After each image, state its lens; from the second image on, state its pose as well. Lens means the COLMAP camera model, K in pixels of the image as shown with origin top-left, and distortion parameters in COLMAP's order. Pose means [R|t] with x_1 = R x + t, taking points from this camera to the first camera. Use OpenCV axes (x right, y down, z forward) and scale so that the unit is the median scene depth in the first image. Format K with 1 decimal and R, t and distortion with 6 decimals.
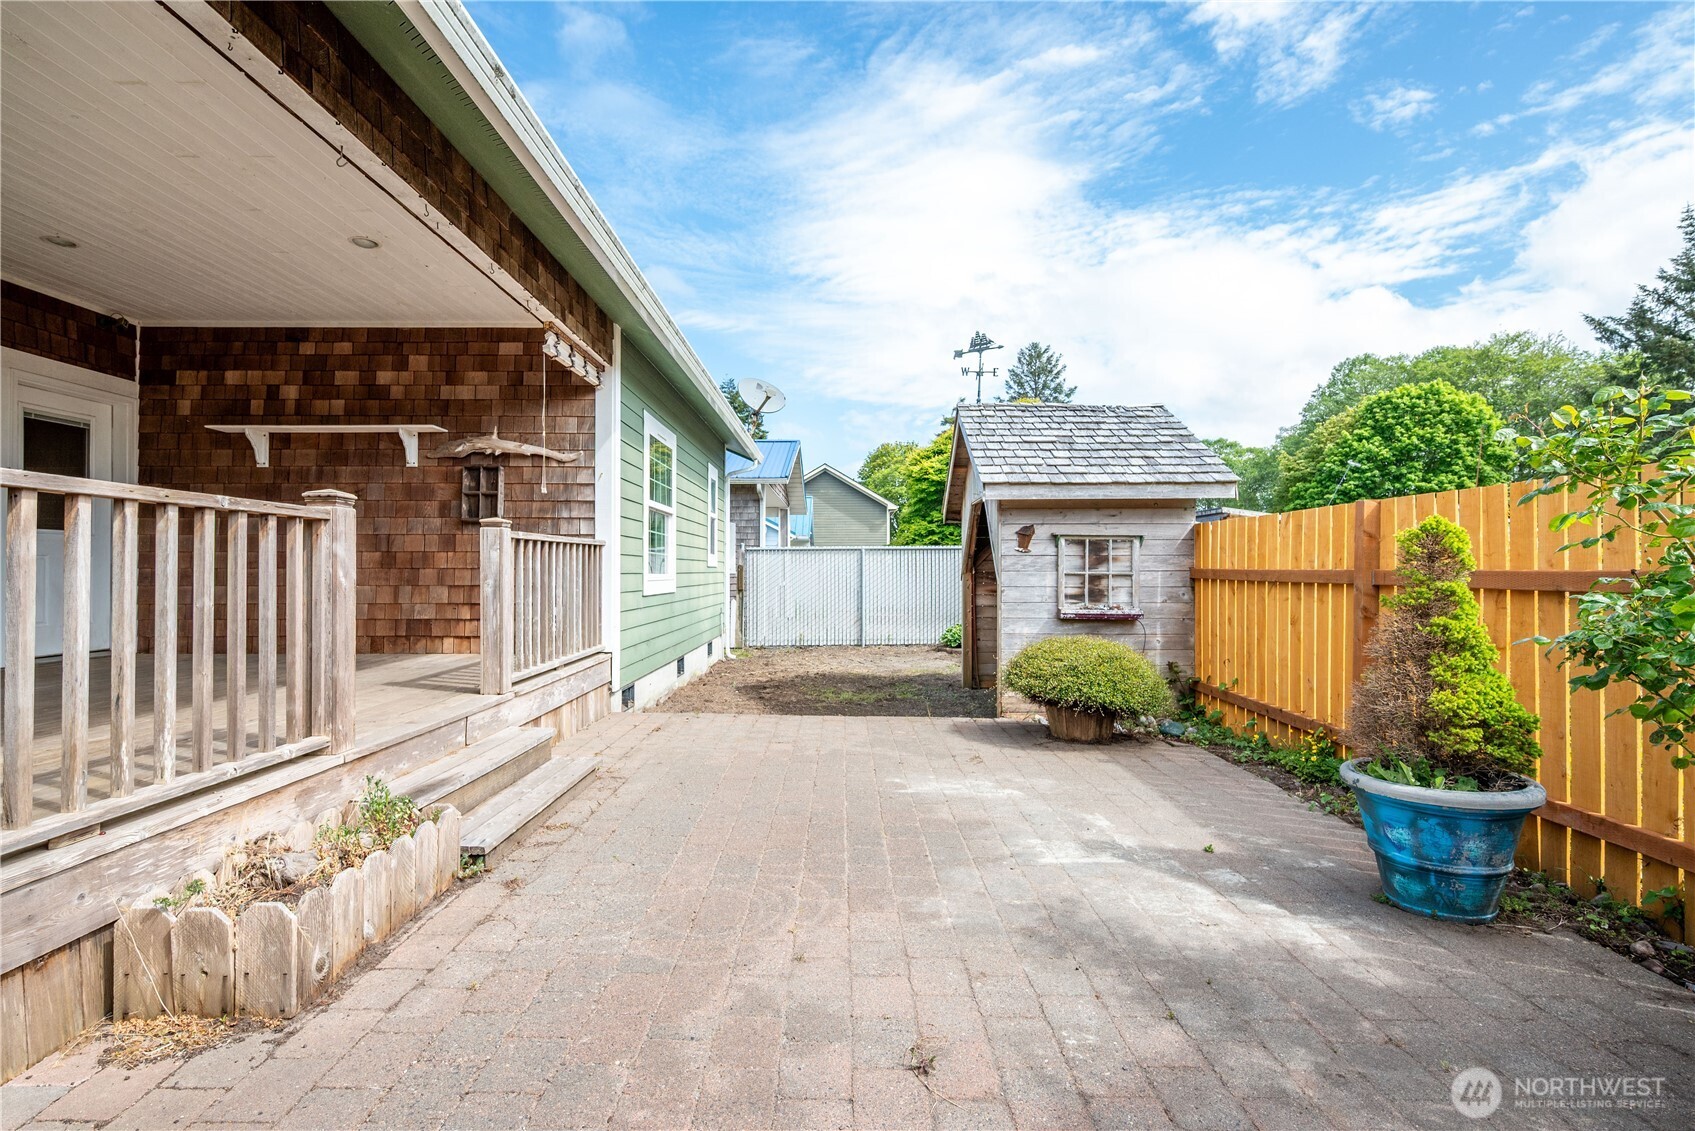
lens RADIAL K [[798.1, 0, 831.4], [0, 798.1, 589.5], [0, 0, 1]] dist [0.004297, 0.000235]
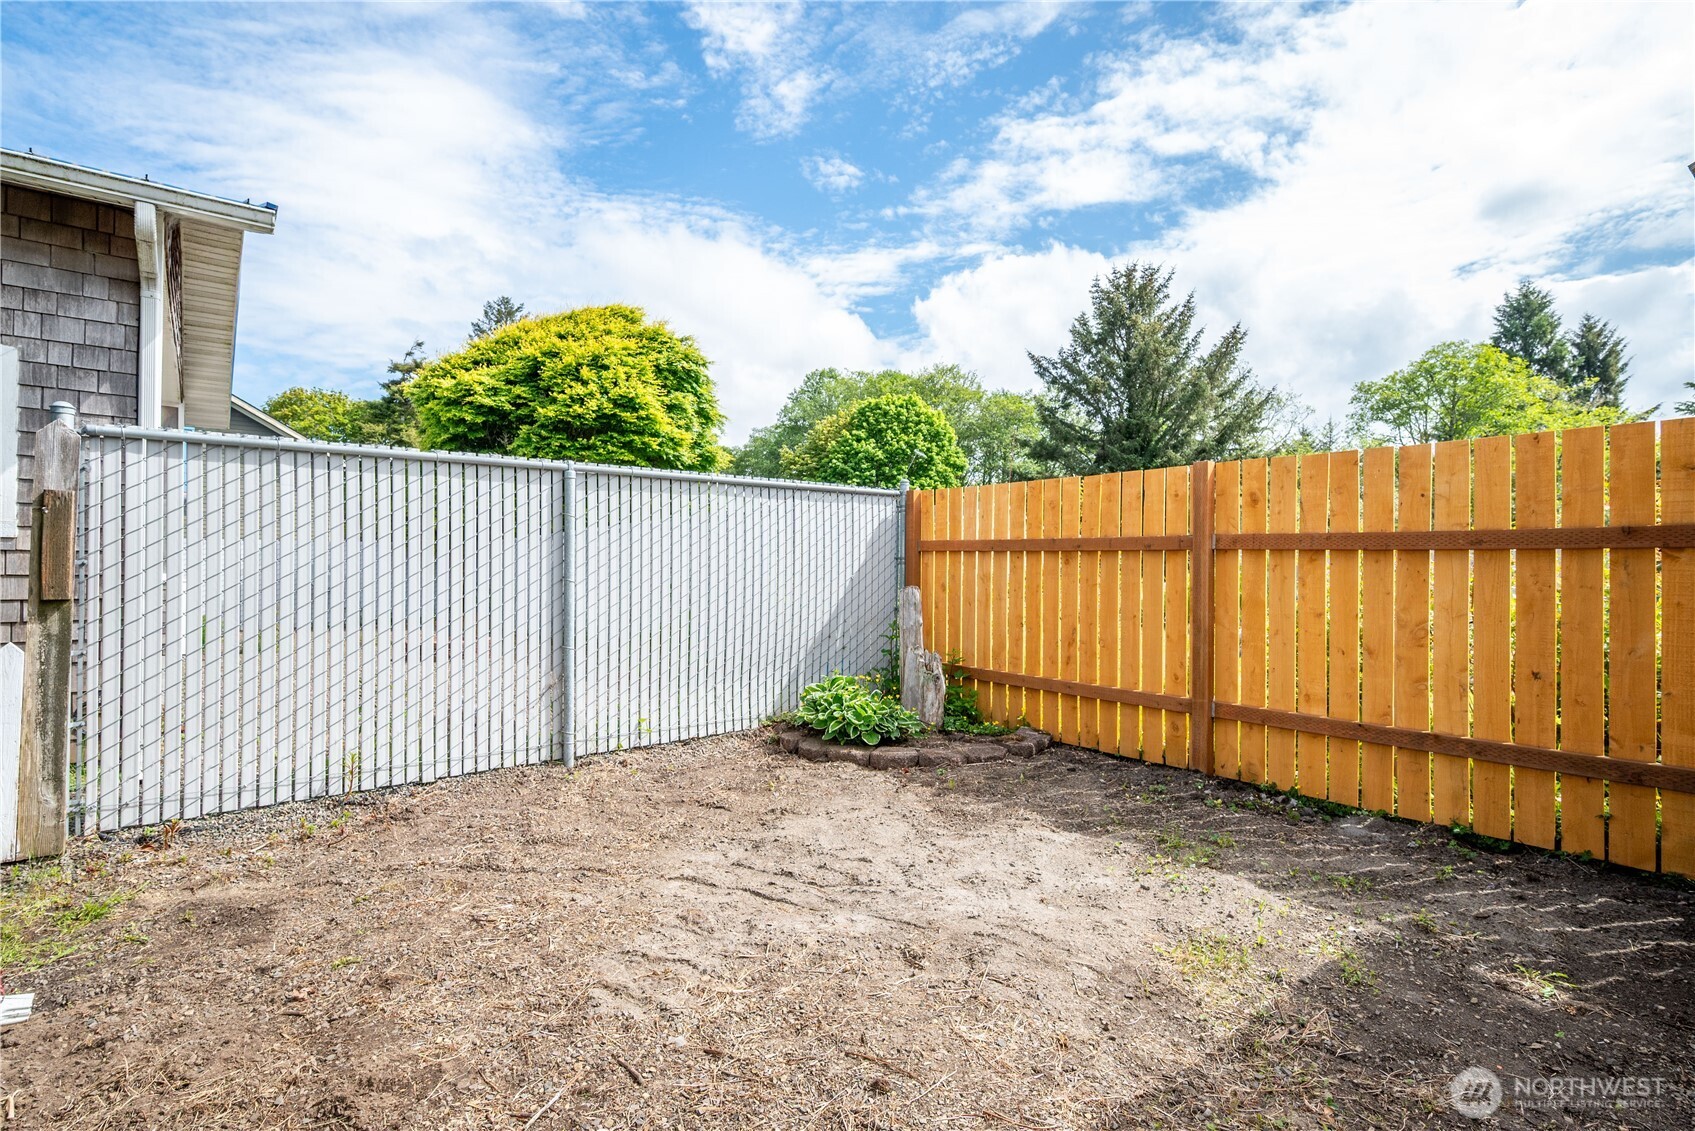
lens RADIAL K [[798.1, 0, 865.1], [0, 798.1, 524.4], [0, 0, 1]] dist [0.004297, 0.000235]
pose [[0.757786, 0.039981, 0.651278, -0.176117], [0.006486, 0.997610, -0.068789, -0.006110], [-0.652471, 0.056352, 0.755715, 1.394670]]
